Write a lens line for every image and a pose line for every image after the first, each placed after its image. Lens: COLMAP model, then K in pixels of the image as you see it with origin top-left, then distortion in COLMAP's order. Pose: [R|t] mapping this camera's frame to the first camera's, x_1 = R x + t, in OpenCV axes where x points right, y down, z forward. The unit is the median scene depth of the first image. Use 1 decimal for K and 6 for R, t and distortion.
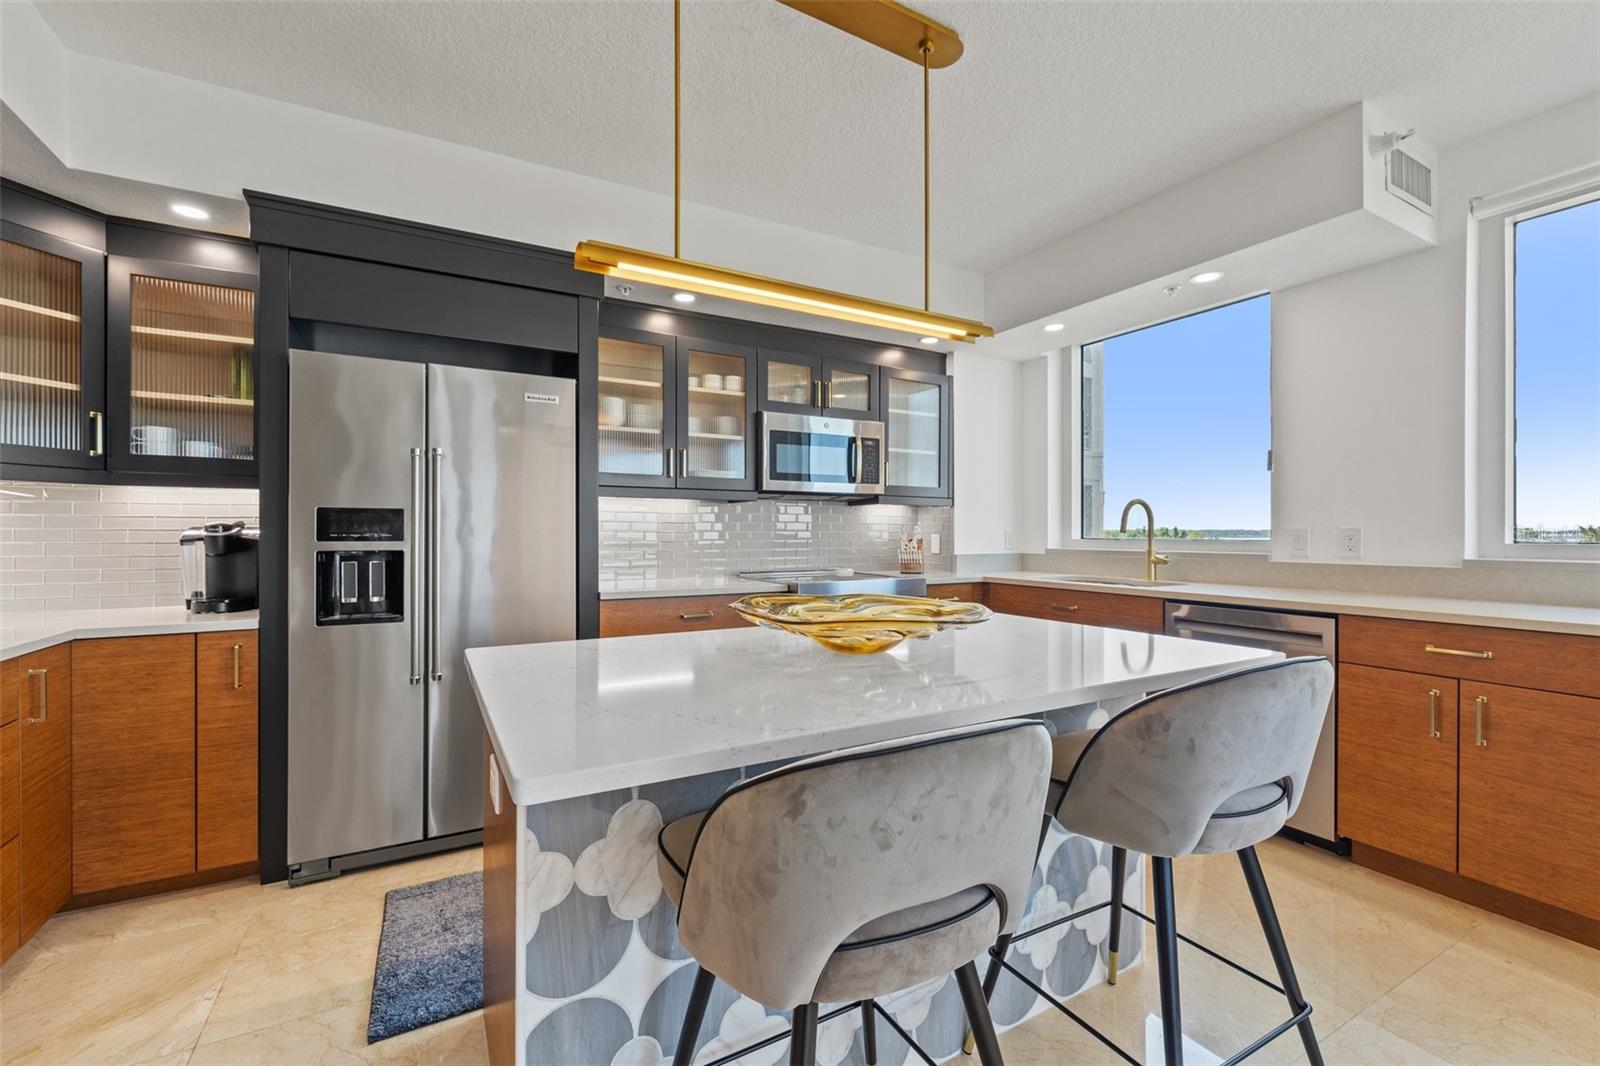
lens RADIAL K [[674.8, 0, 798.7], [0, 674.8, 527.6], [0, 0, 1]] dist [0.001052, -0.000572]
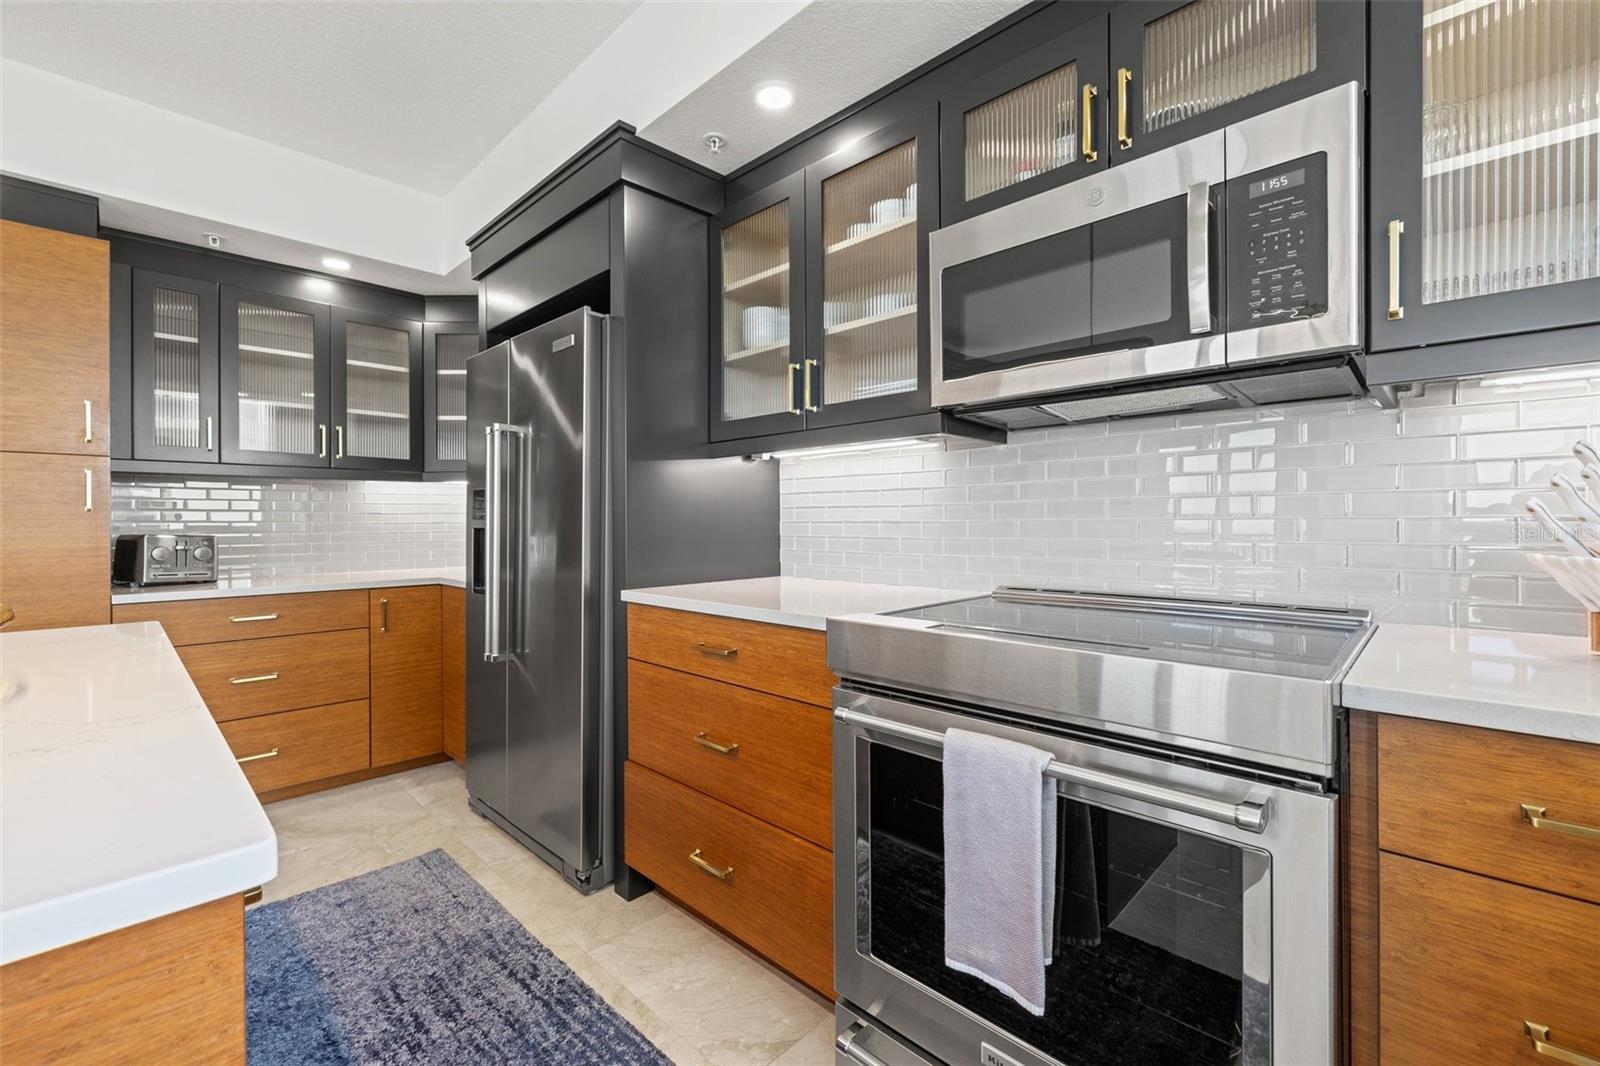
lens RADIAL K [[674.8, 0, 805.0], [0, 674.8, 525.0], [0, 0, 1]] dist [0.001052, -0.000572]
pose [[0.282918, 0.005581, -0.959128, 0.377278], [0.003343, 0.999971, 0.006805, 0.019406], [0.959138, -0.005132, 0.282891, 0.844048]]
